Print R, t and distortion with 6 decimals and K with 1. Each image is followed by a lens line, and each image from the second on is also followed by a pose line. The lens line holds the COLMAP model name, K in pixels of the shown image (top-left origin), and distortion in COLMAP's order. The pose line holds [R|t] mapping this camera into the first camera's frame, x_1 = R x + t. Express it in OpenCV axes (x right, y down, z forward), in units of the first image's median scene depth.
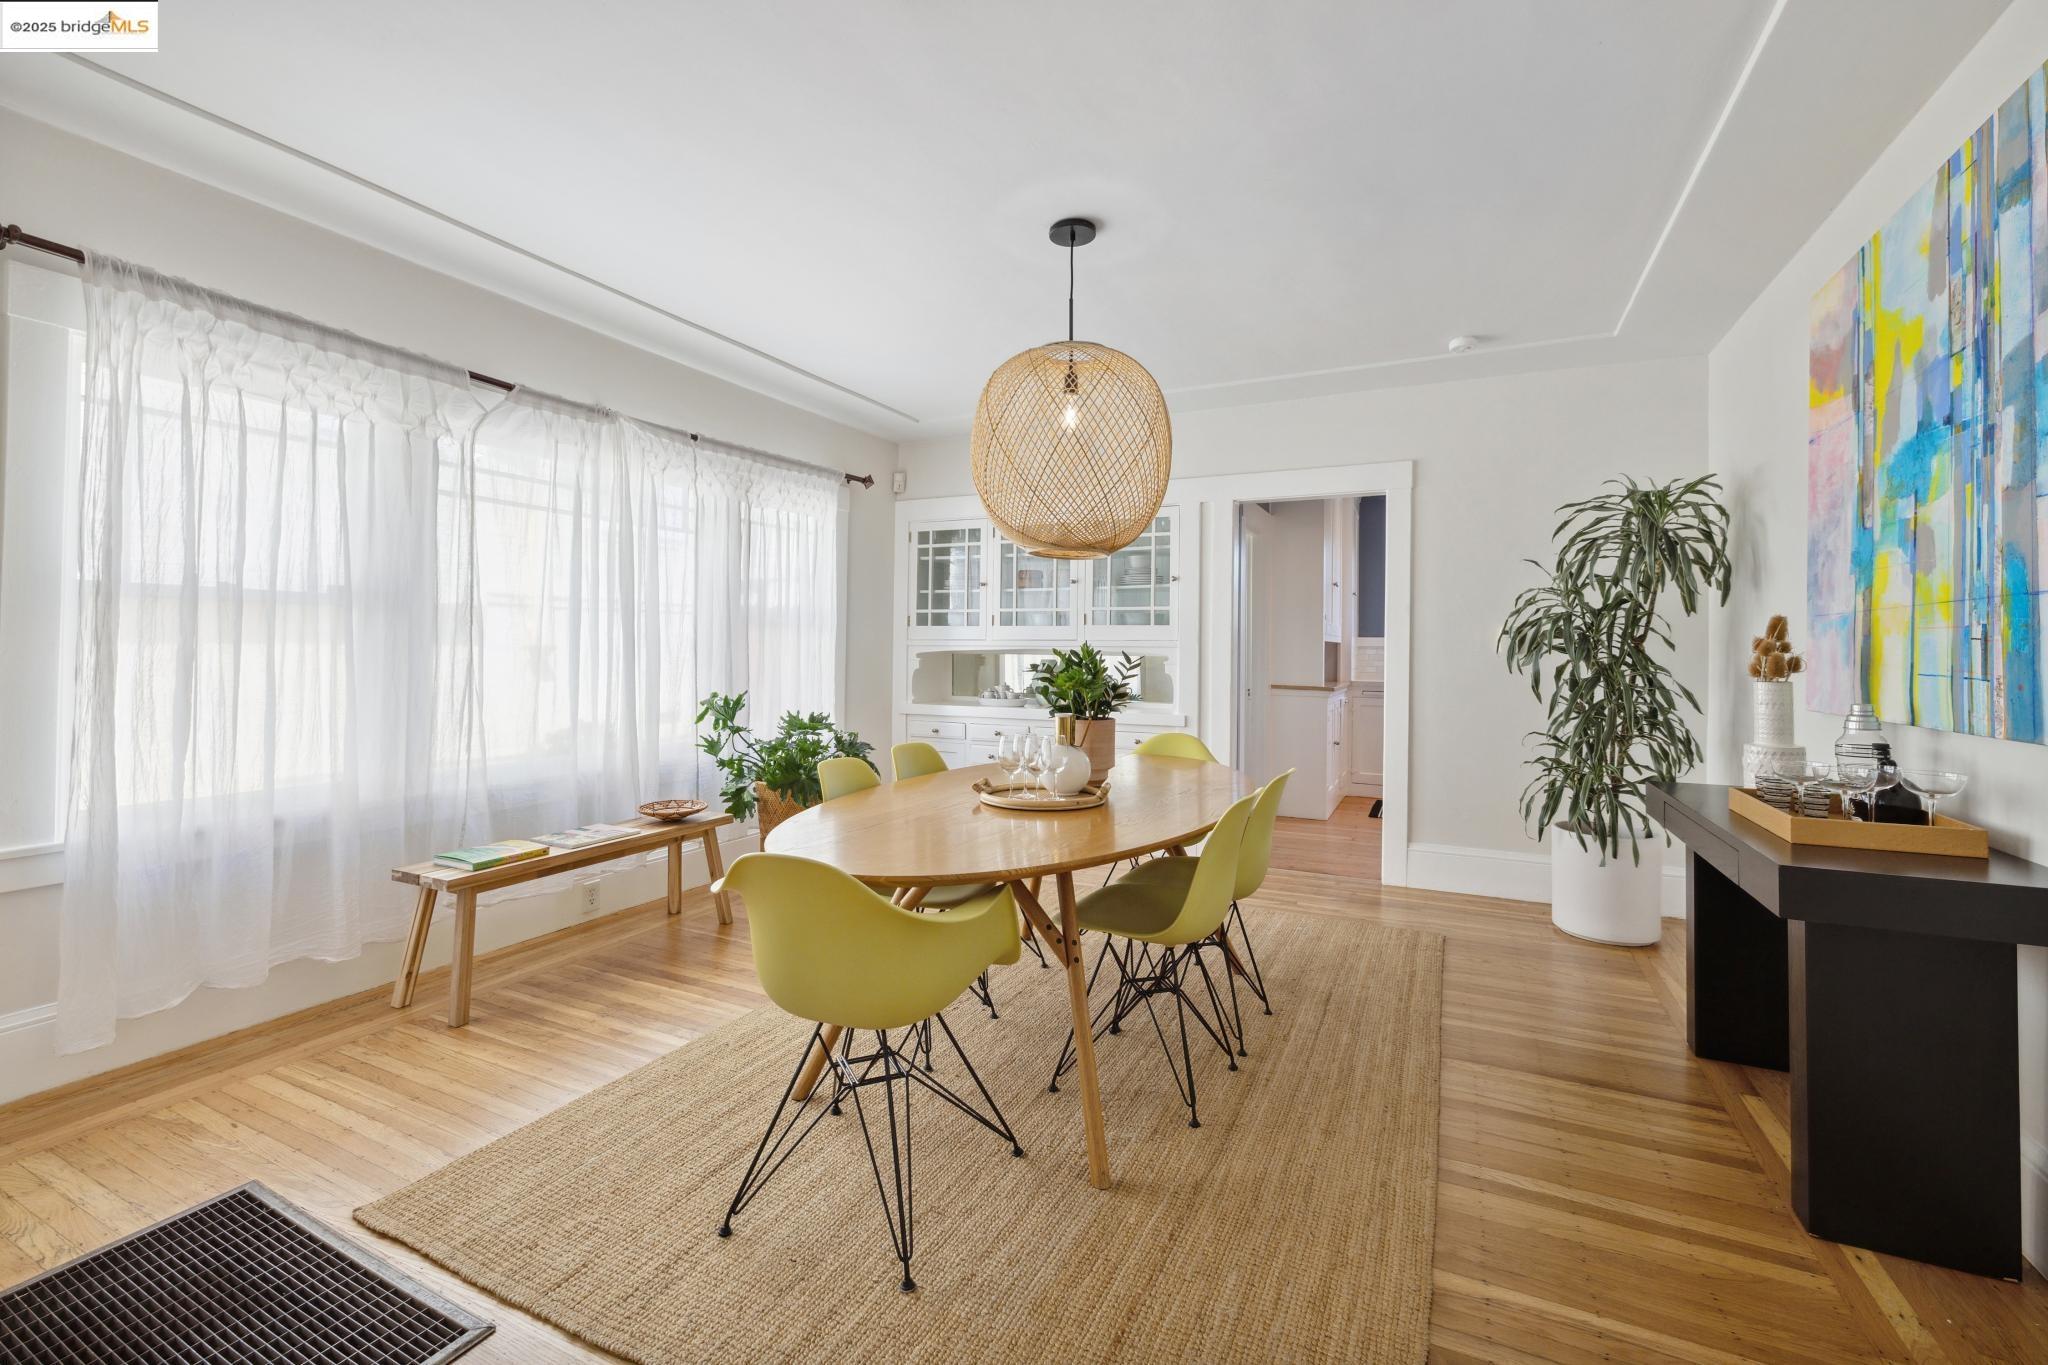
lens RADIAL K [[874.4, 0, 1014.2], [0, 874.4, 635.5], [0, 0, 1]] dist [-0.001248, -0.000353]
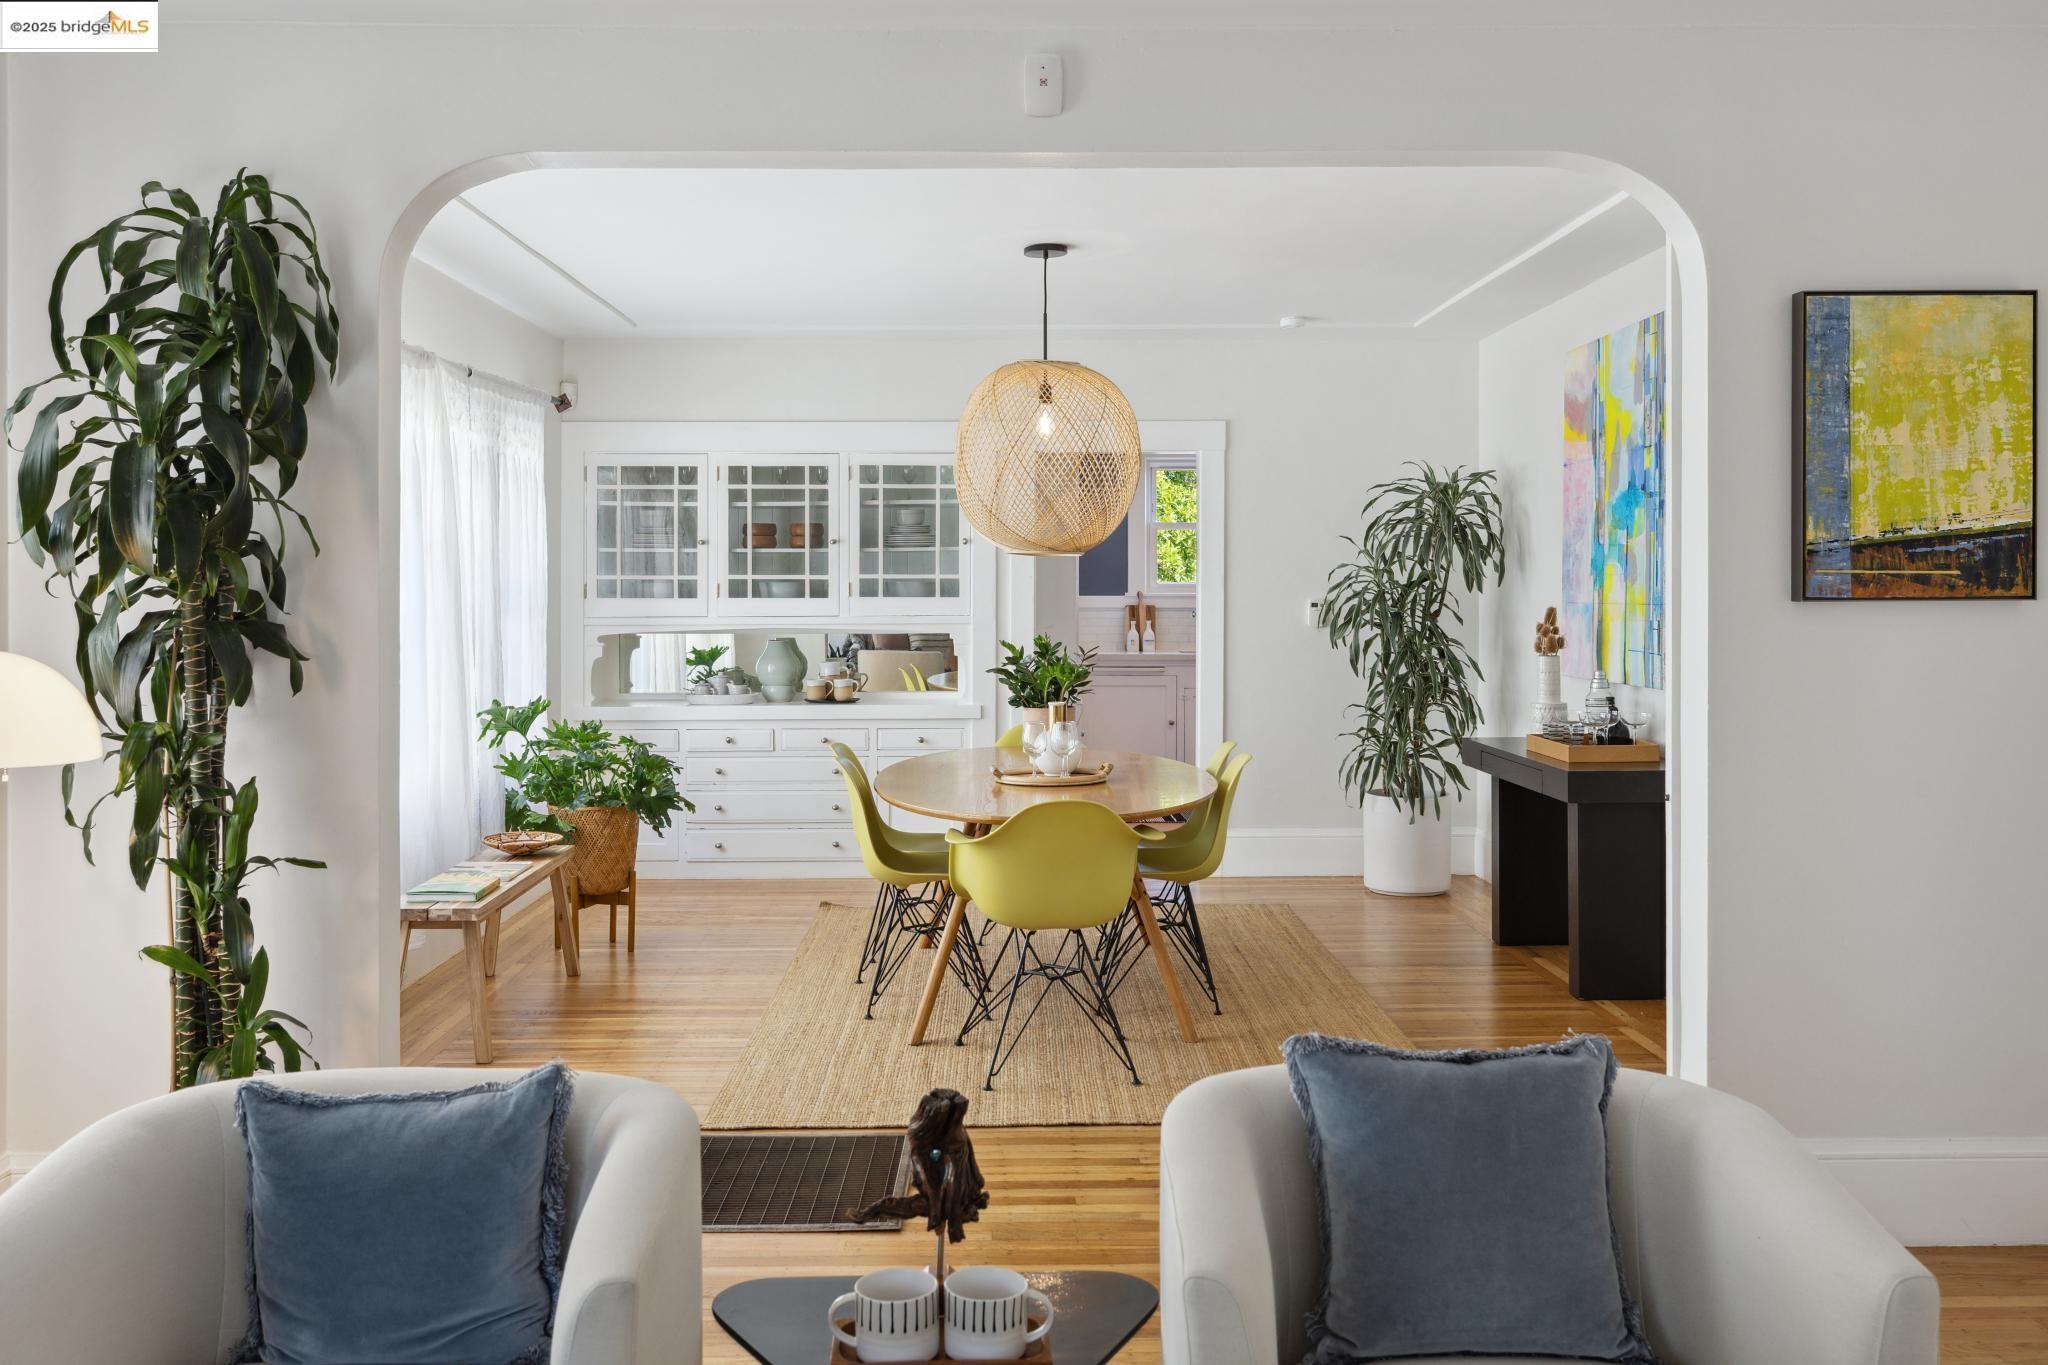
lens RADIAL K [[1761.8, 0, 1011.8], [0, 1761.8, 591.4], [0, 0, 1]] dist [-0.000162, 0.007679]
pose [[0.888849, -0.013250, 0.458008, -1.009266], [0.004137, 0.999773, 0.020894, -0.096809], [-0.458181, -0.016677, 0.888703, -0.941344]]
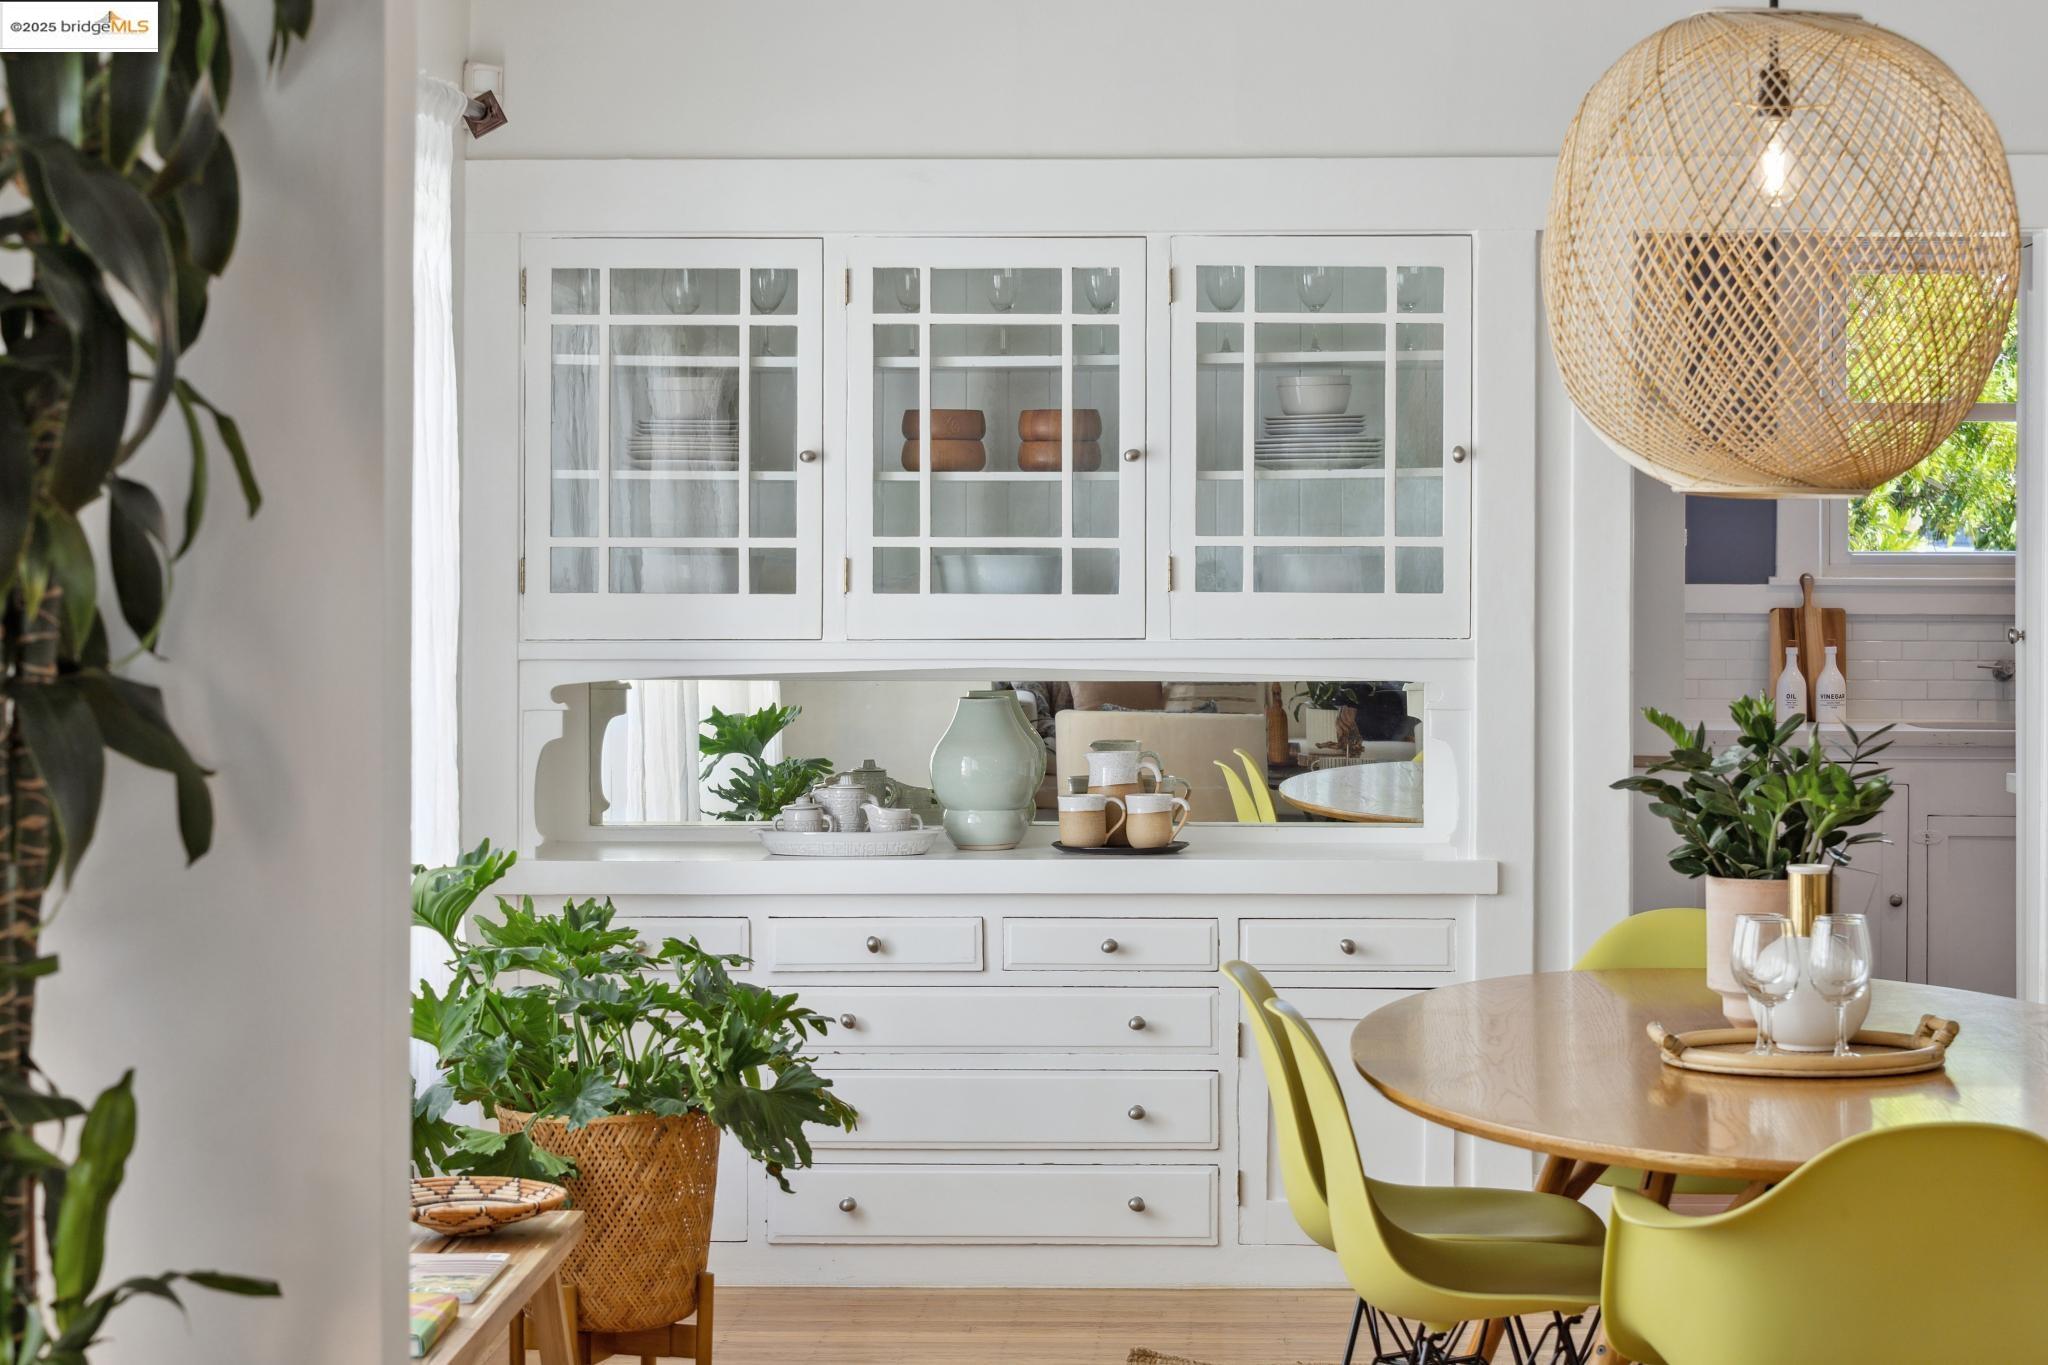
lens RADIAL K [[4310.2, 0, 1084.0], [0, 4310.2, 546.6], [0, 0, 1]] dist [0.017284, 0.150379]
pose [[0.908160, -0.010231, 0.418499, -1.181784], [0.002826, 0.999828, 0.018310, -0.111799], [-0.418614, -0.015445, 0.908033, -0.811253]]
